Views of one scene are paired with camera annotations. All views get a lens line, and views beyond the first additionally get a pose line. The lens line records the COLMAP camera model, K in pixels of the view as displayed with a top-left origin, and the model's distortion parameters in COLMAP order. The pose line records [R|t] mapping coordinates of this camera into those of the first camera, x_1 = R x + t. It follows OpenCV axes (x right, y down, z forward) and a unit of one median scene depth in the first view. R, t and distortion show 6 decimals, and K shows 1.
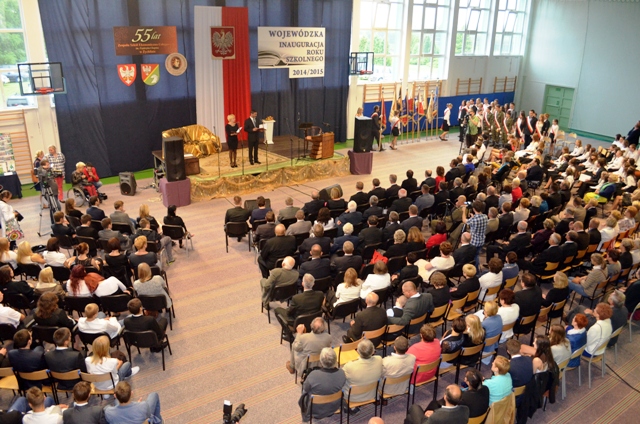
lens RADIAL K [[533.5, 0, 320.0], [0, 533.5, 212.0], [0, 0, 1]] dist [-0.059172, -0.003712]
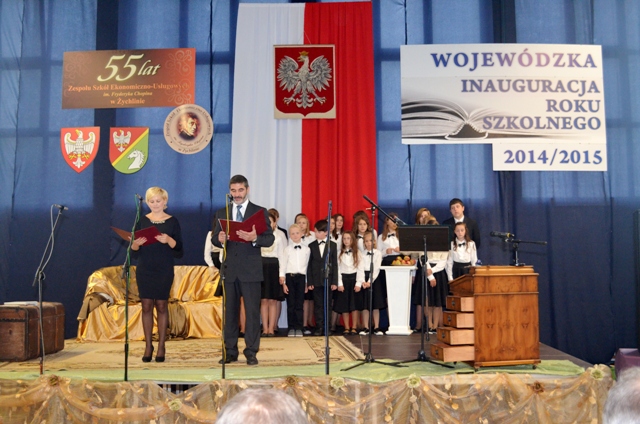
lens RADIAL K [[647.7, 0, 320.0], [0, 647.7, 212.0], [0, 0, 1]] dist [-0.028214, -0.028836]
pose [[0.809935, -0.070981, -0.582208, 0.109760], [-0.183117, 0.912428, -0.365984, -0.037793], [0.557201, 0.403035, 0.726010, 0.634888]]
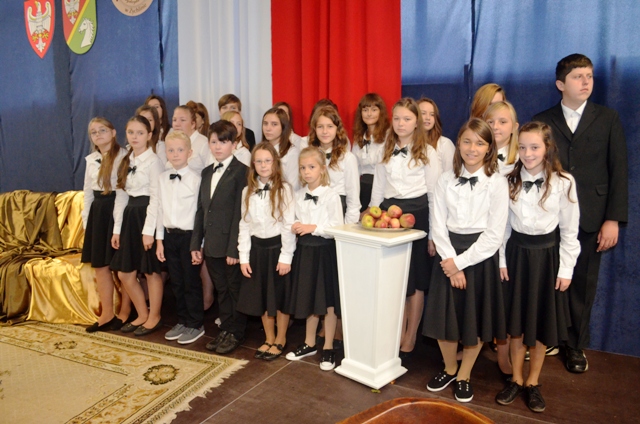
lens RADIAL K [[533.5, 0, 320.0], [0, 533.5, 212.0], [0, 0, 1]] dist [-0.059172, -0.003712]
pose [[0.423188, 0.104528, -0.899992, 0.029522], [-0.303408, 0.952321, -0.032061, -0.163976], [0.853731, 0.286632, 0.434725, 0.905518]]
